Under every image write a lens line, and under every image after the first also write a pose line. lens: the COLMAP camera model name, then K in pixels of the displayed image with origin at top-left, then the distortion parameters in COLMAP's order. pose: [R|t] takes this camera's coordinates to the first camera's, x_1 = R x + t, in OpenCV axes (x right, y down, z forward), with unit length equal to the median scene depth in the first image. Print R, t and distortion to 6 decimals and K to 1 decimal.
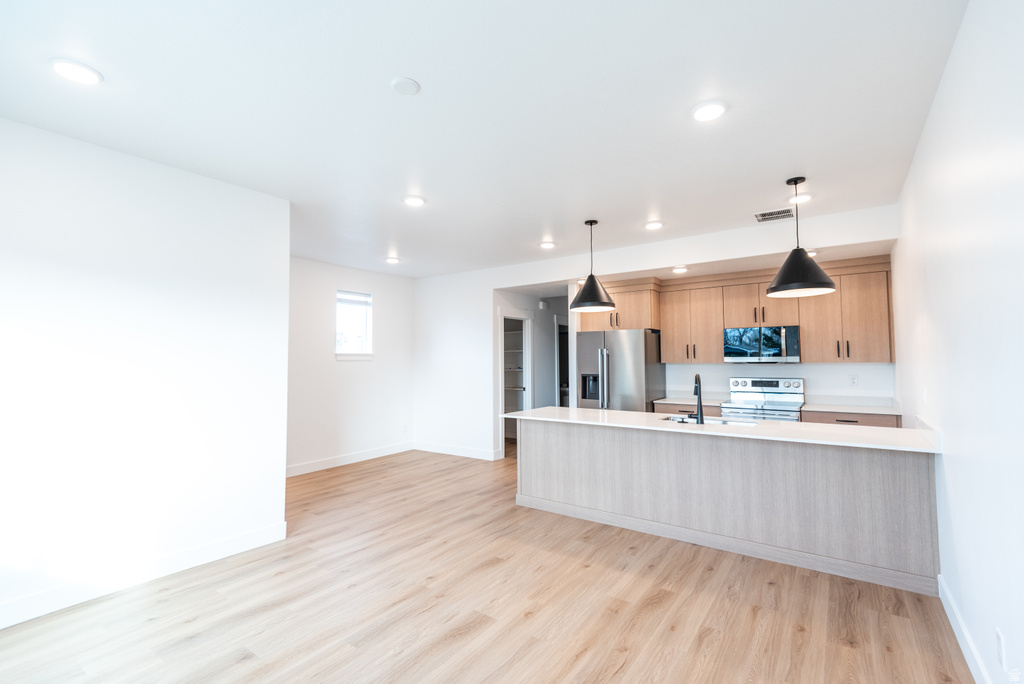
lens RADIAL K [[454.1, 0, 512.0], [0, 454.1, 342.0], [0, 0, 1]] dist [0.023608, -0.000200]
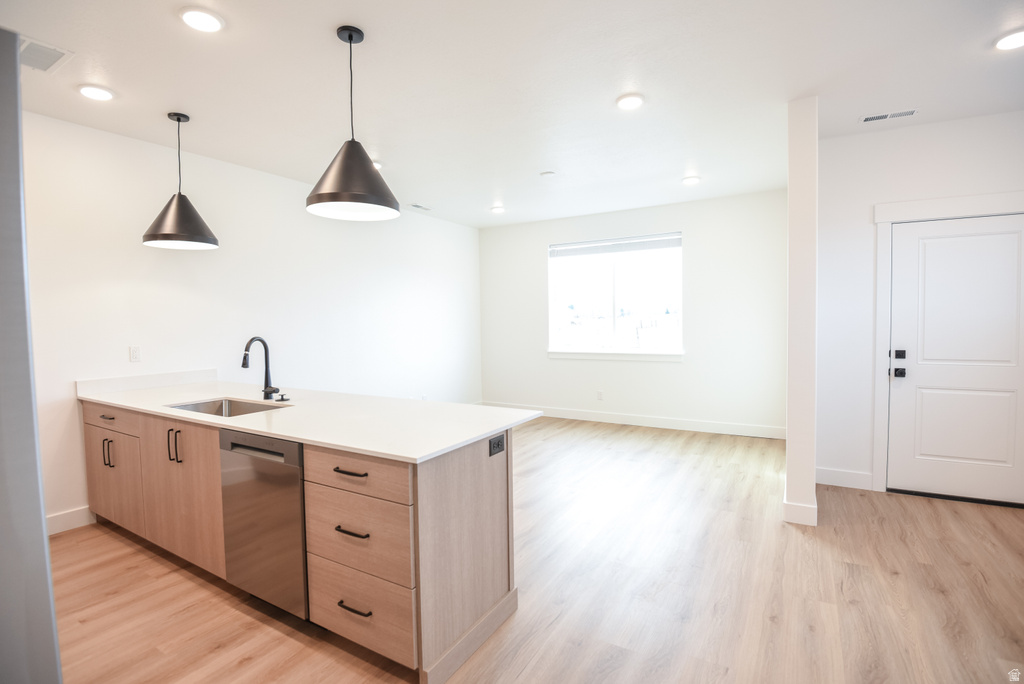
lens RADIAL K [[502.1, 0, 512.0], [0, 502.1, 342.0], [0, 0, 1]] dist [0.000294, 0.000010]
pose [[-0.997182, 0.023849, -0.071130, 0.041312], [0.024049, 0.999709, -0.001957, 0.068674], [0.071063, -0.003662, -0.997465, 1.380123]]
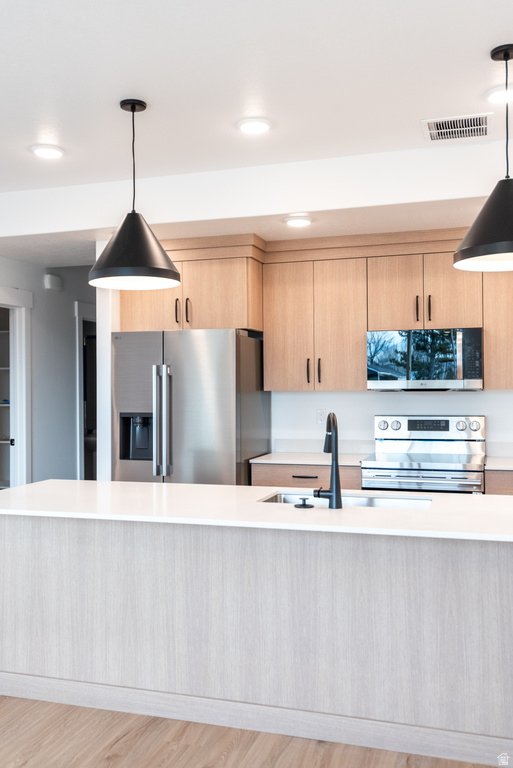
lens RADIAL K [[721.5, 0, 256.5], [0, 721.5, 384.0], [0, 0, 1]] dist [0.004729, 0.000304]
pose [[0.952361, 0.001100, 0.304970, 0.058231], [-0.012036, 0.999350, 0.033982, 0.008869], [-0.304734, -0.036033, 0.951756, 0.190711]]
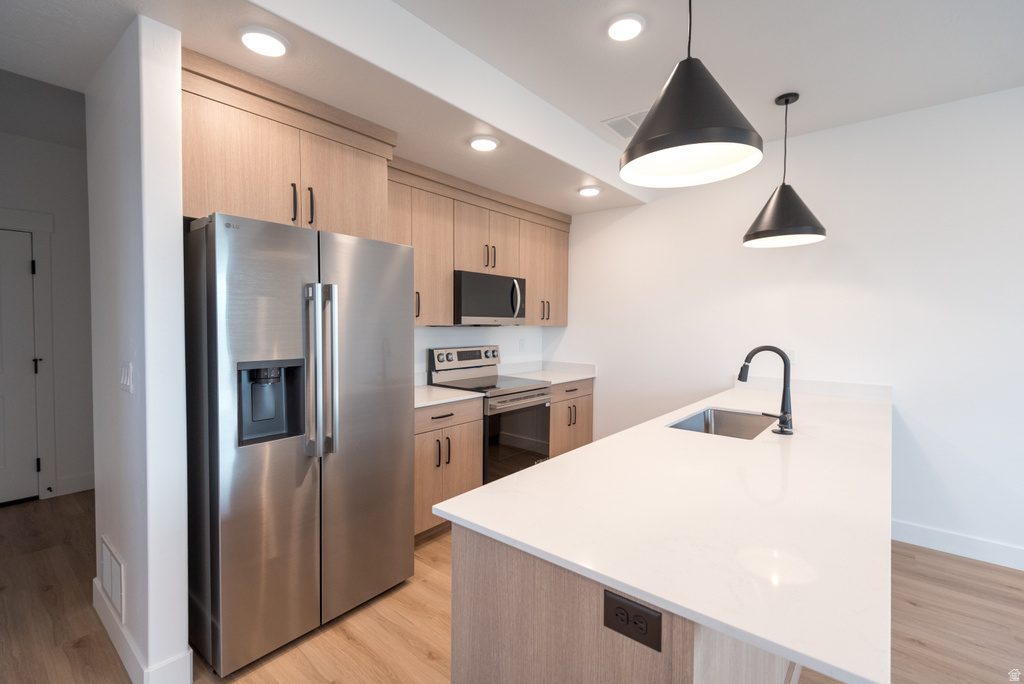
lens RADIAL K [[454.1, 0, 512.0], [0, 454.1, 342.0], [0, 0, 1]] dist [0.023608, -0.000200]
pose [[0.062201, -0.033049, 0.997516, -0.156475], [-0.048447, 0.998173, 0.036092, 0.045794], [-0.996887, -0.050572, 0.060486, 0.970192]]
